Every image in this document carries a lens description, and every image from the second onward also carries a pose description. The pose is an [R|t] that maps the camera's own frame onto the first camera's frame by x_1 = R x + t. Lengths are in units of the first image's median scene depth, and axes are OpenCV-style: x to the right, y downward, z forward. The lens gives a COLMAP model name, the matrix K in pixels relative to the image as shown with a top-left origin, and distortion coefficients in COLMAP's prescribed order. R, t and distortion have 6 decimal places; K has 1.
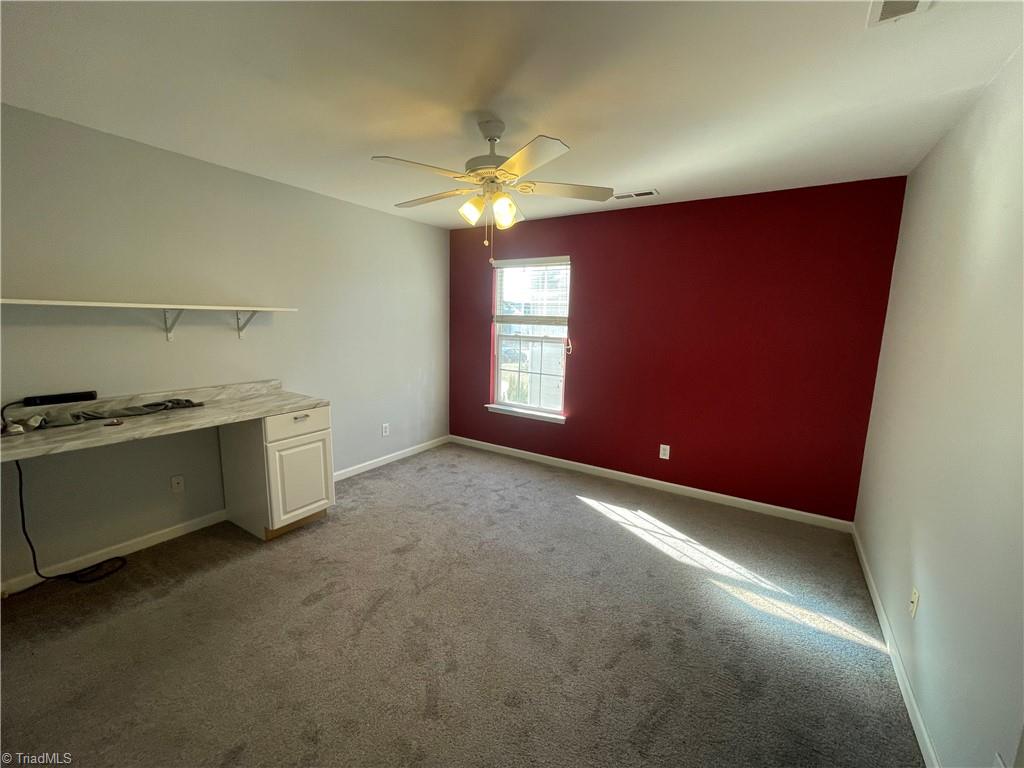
lens RADIAL K [[417.2, 0, 515.7], [0, 417.2, 386.0], [0, 0, 1]] dist [-0.007017, -0.000747]
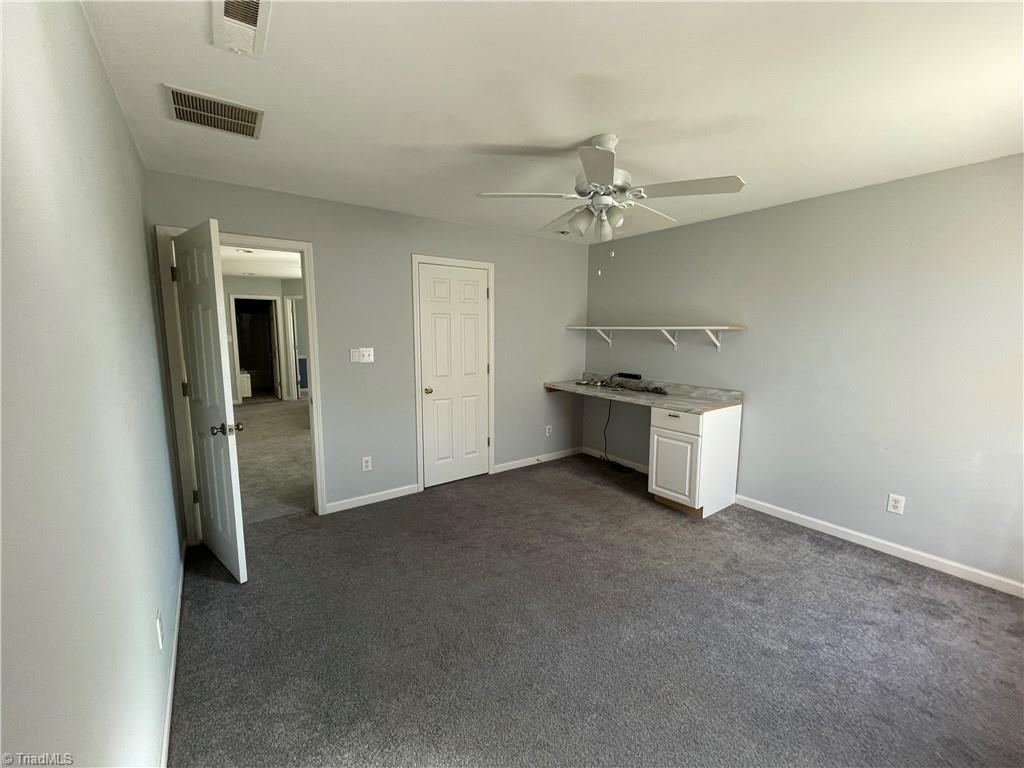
lens RADIAL K [[417.2, 0, 510.2], [0, 417.2, 381.4], [0, 0, 1]] dist [-0.007017, -0.000747]
pose [[-0.370648, 0.088527, -0.924545, 0.756458], [-0.162236, 0.973972, 0.158299, -0.133589], [0.914494, 0.208667, -0.346638, 0.940626]]
